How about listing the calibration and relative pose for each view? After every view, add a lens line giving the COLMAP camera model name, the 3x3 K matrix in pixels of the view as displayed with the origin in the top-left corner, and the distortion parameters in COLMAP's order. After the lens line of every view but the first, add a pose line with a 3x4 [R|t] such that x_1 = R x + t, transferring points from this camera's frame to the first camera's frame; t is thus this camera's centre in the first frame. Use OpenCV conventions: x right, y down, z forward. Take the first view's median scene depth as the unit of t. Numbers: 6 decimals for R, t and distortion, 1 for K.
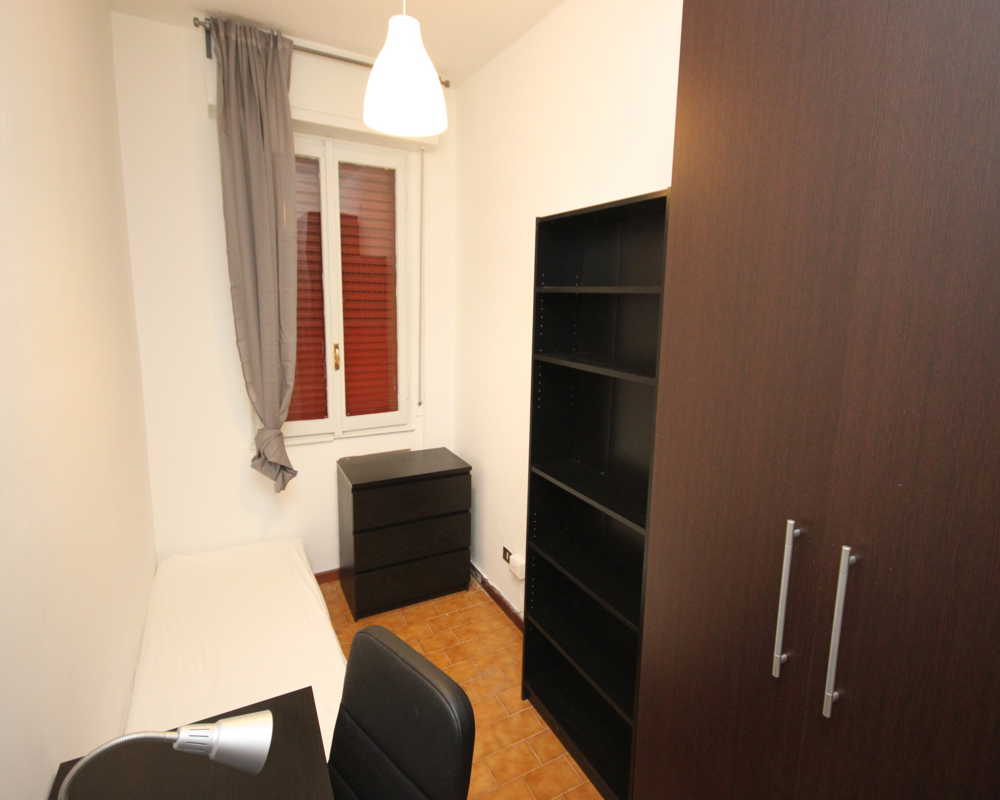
lens RADIAL K [[502.9, 0, 497.8], [0, 502.9, 372.4], [0, 0, 1]] dist [0.002998, 0.001539]
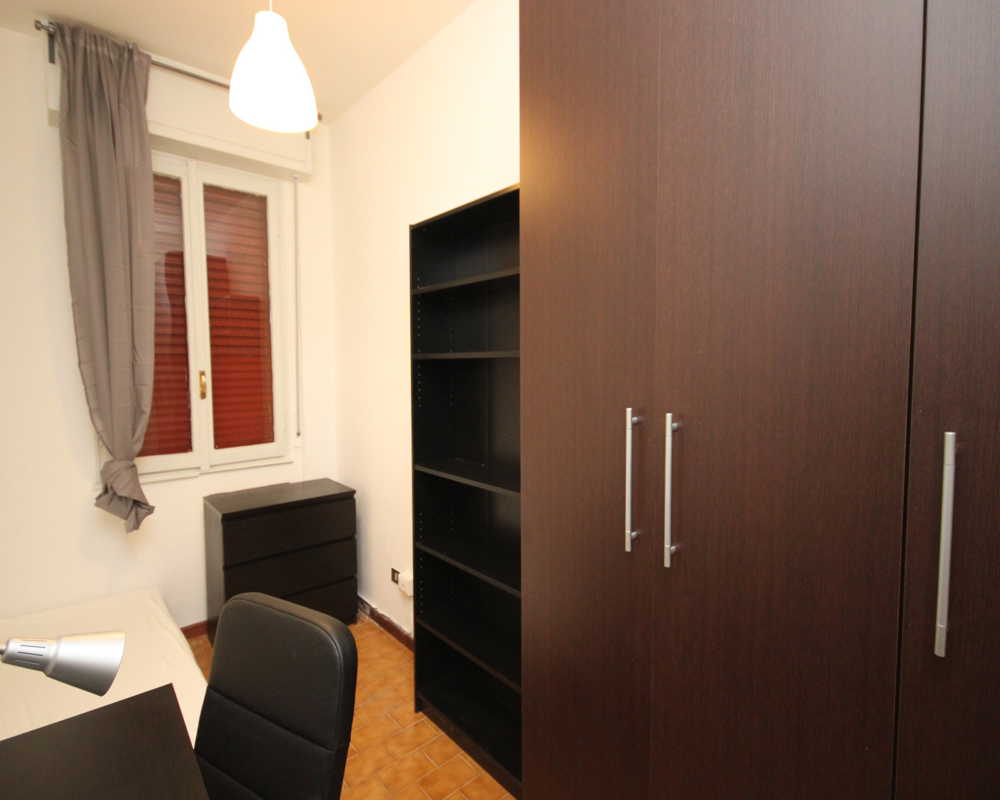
lens RADIAL K [[493.9, 0, 495.5], [0, 493.9, 390.4], [0, 0, 1]] dist [0.019058, -0.013785]
pose [[0.974501, -0.034702, 0.221685, 0.006945], [0.054156, 0.995136, -0.082286, 0.097065], [-0.217751, 0.092193, 0.971640, -0.017562]]
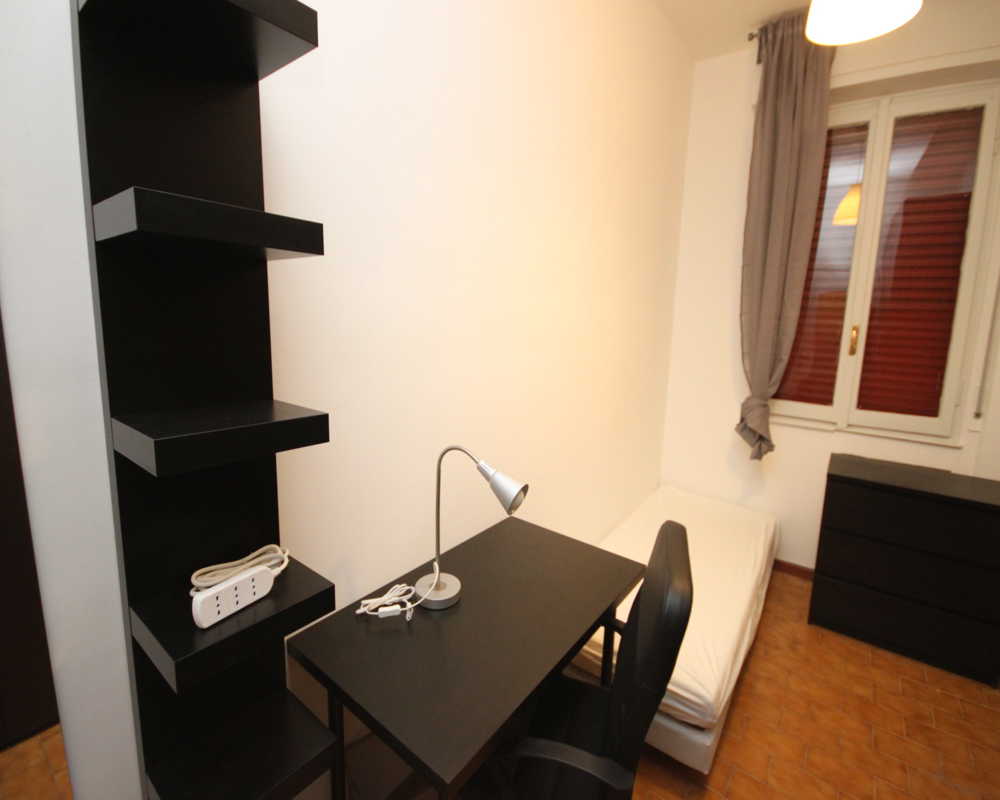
lens RADIAL K [[467.2, 0, 499.8], [0, 467.2, 371.3], [0, 0, 1]] dist [0.014170, -0.011168]
pose [[0.430610, 0.112287, -0.895526, 0.187083], [-0.147759, 0.987614, 0.052785, 0.083598], [0.890361, 0.109592, 0.441868, 0.083581]]
